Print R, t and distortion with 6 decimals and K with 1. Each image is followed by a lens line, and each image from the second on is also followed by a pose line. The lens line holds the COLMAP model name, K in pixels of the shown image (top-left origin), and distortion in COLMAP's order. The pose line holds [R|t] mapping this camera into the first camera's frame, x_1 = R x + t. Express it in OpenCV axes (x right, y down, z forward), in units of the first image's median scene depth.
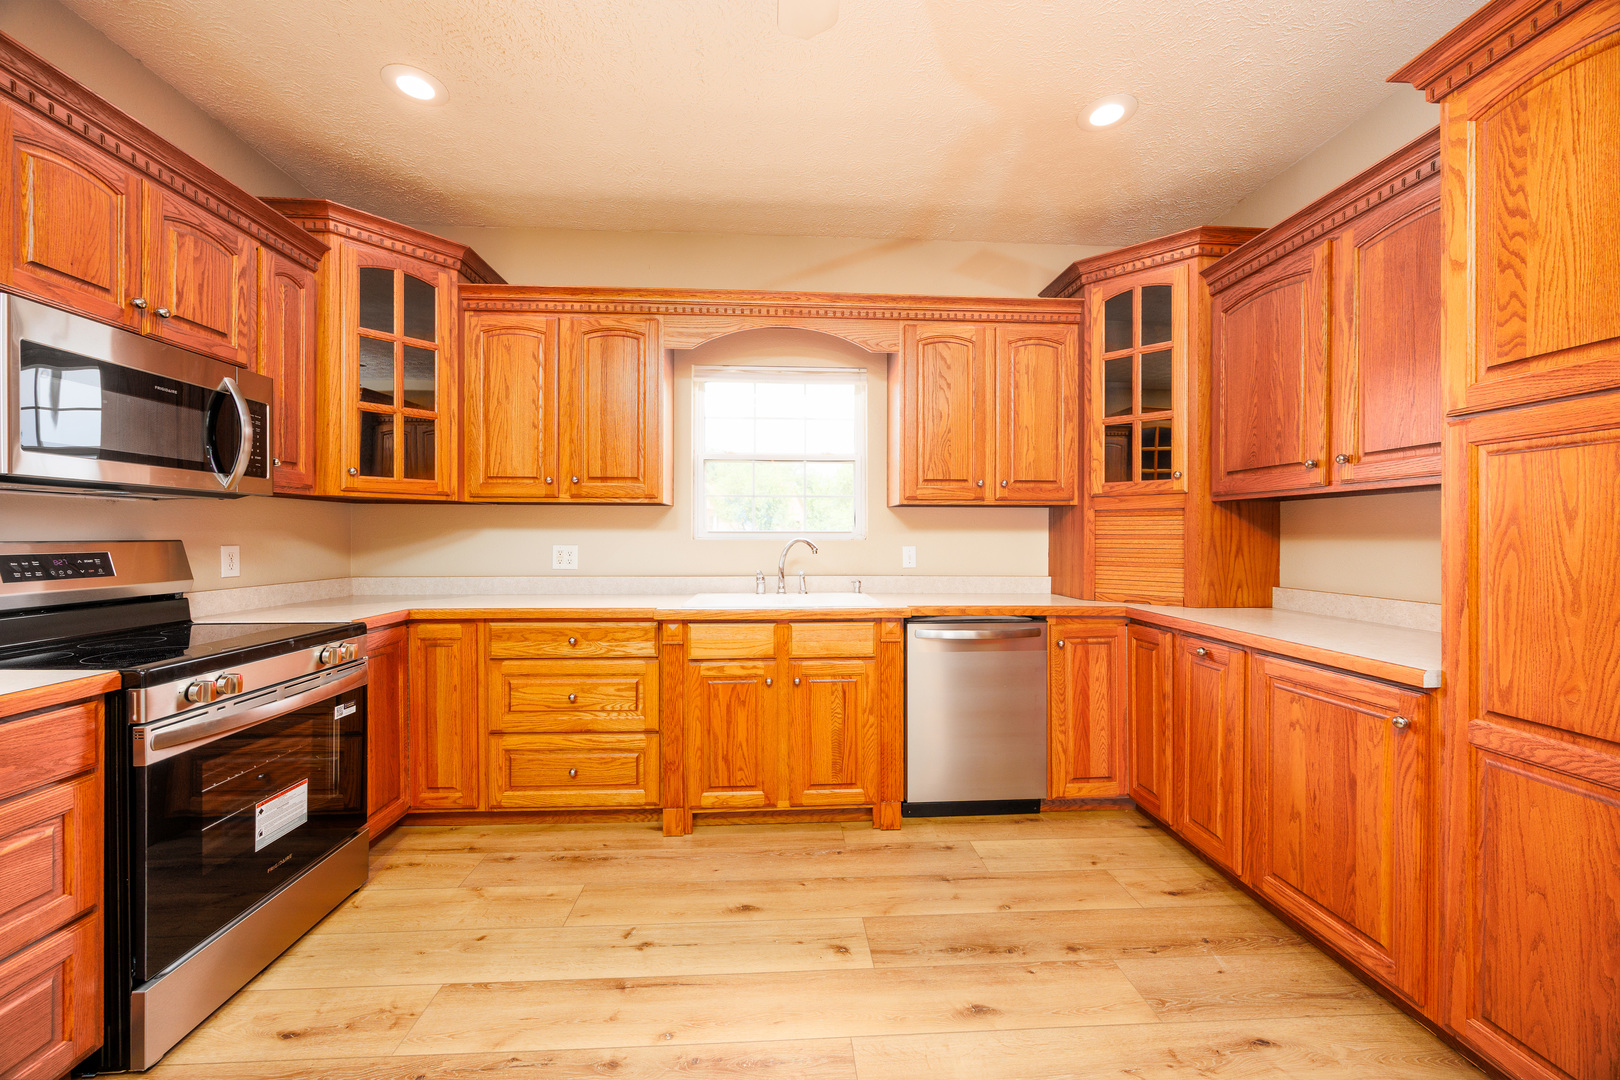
lens RADIAL K [[616.8, 0, 805.2], [0, 616.8, 538.4], [0, 0, 1]] dist [-0.002656, -0.000364]
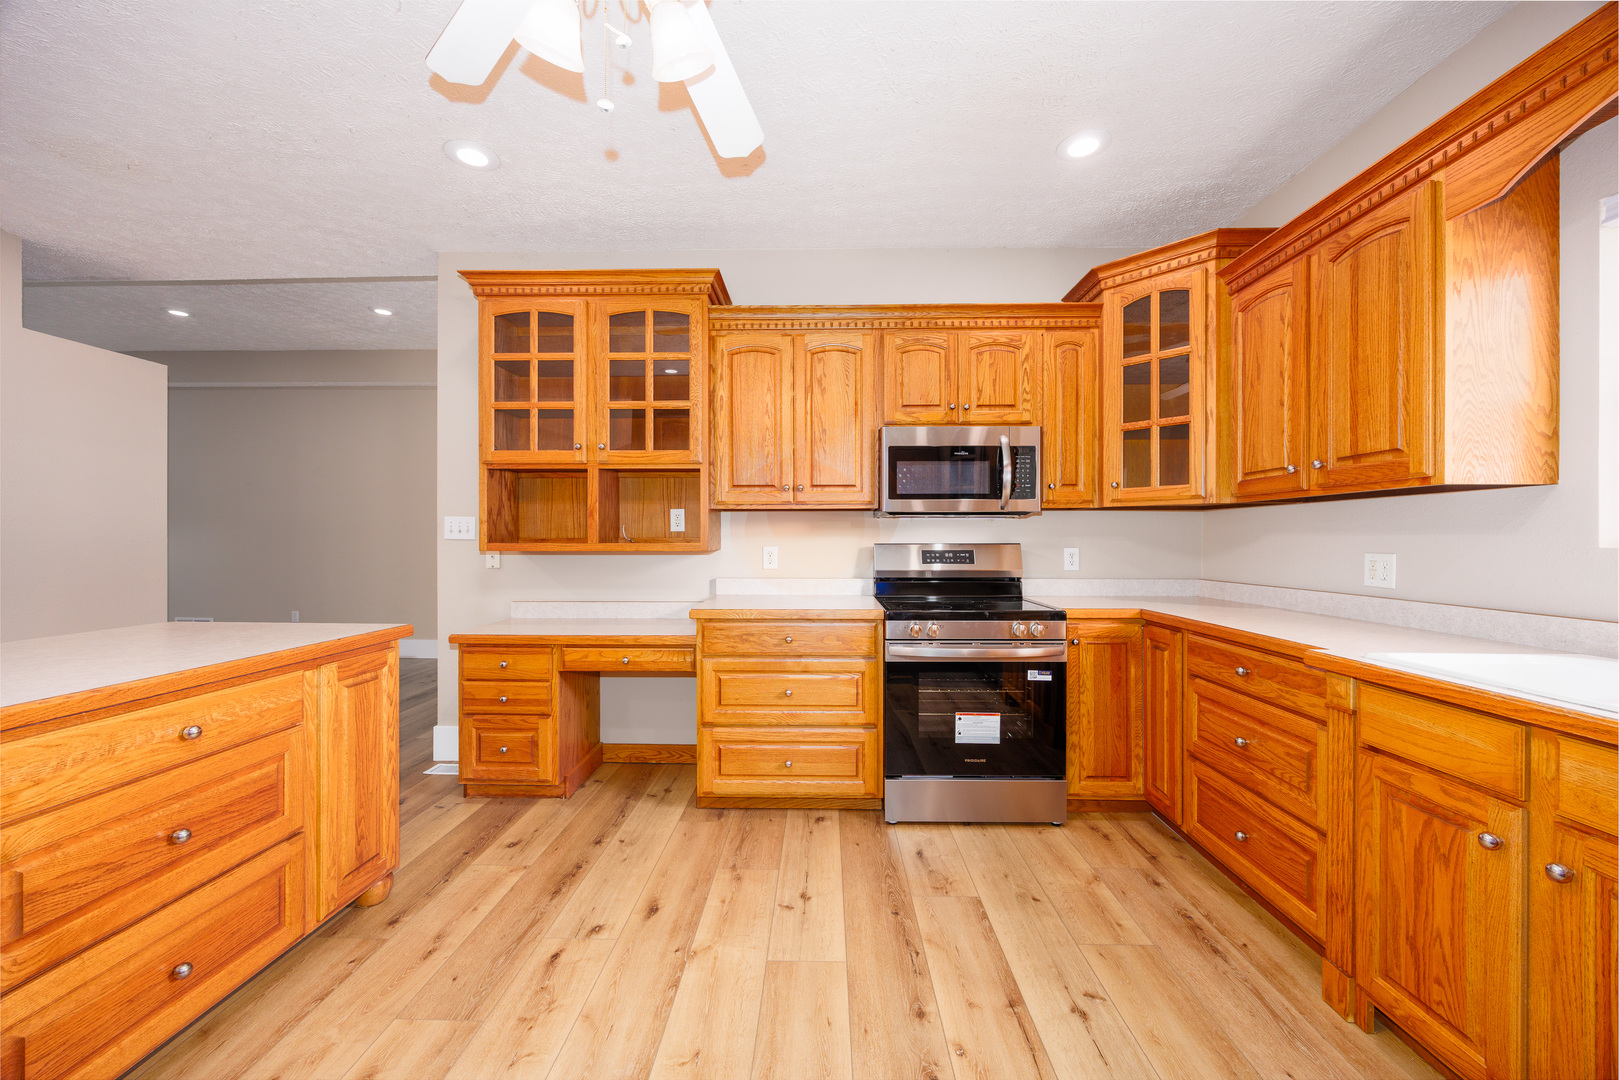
lens RADIAL K [[616.4, 0, 806.9], [0, 616.4, 538.2], [0, 0, 1]] dist [-0.002656, -0.000364]
pose [[-0.086889, -0.004050, -0.996210, 0.500033], [-0.004407, 0.999984, -0.003681, -0.001584], [0.996208, 0.004070, -0.086906, 0.541016]]
